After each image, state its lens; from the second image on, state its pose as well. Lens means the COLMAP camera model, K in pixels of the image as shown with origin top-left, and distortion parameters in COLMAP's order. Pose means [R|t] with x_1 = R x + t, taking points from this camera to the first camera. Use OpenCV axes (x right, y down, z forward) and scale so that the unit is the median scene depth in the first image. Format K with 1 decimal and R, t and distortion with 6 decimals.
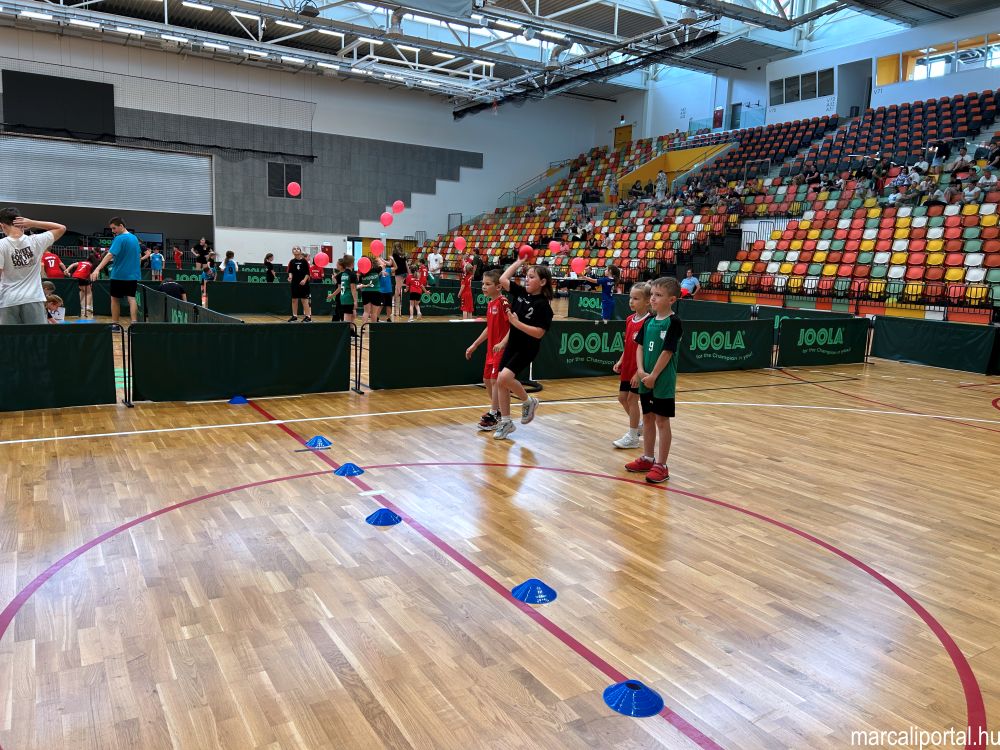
lens RADIAL K [[768.6, 0, 500.0], [0, 768.6, 375.0], [0, 0, 1]] dist [0.051981, -0.054340]
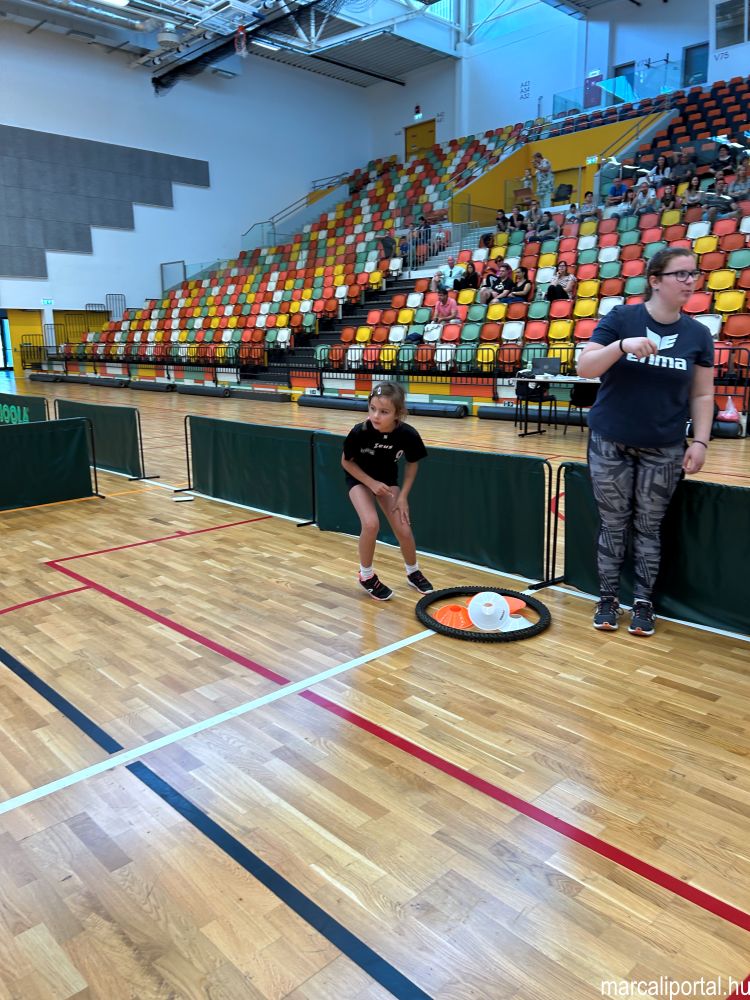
lens RADIAL K [[768.6, 0, 375.0], [0, 768.6, 500.0], [0, 0, 1]] dist [0.051981, -0.054340]
pose [[0.974556, -0.092652, 0.204100, -0.049558], [0.079821, 0.994331, 0.070243, -0.063424], [-0.209451, -0.052165, 0.976427, 0.419388]]
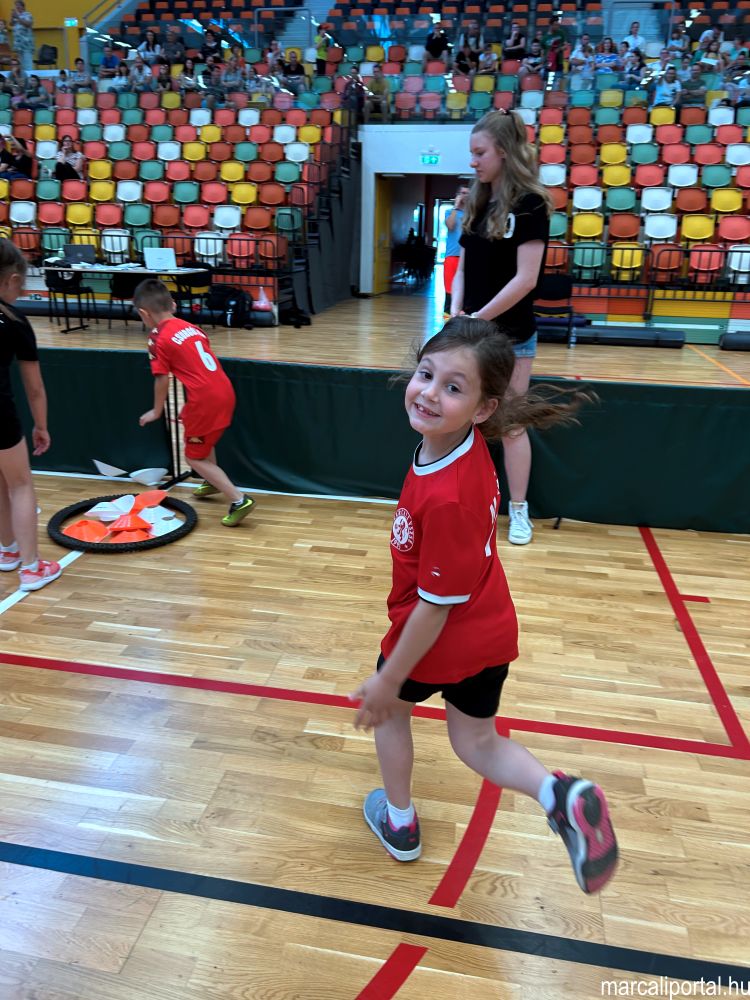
lens RADIAL K [[752.7, 0, 375.0], [0, 752.7, 500.0], [0, 0, 1]] dist [0.063124, -0.065371]
pose [[0.662164, -0.275621, 0.696830, -0.066249], [0.116715, 0.956487, 0.267415, -0.065318], [-0.740213, -0.095742, 0.665521, 0.432898]]
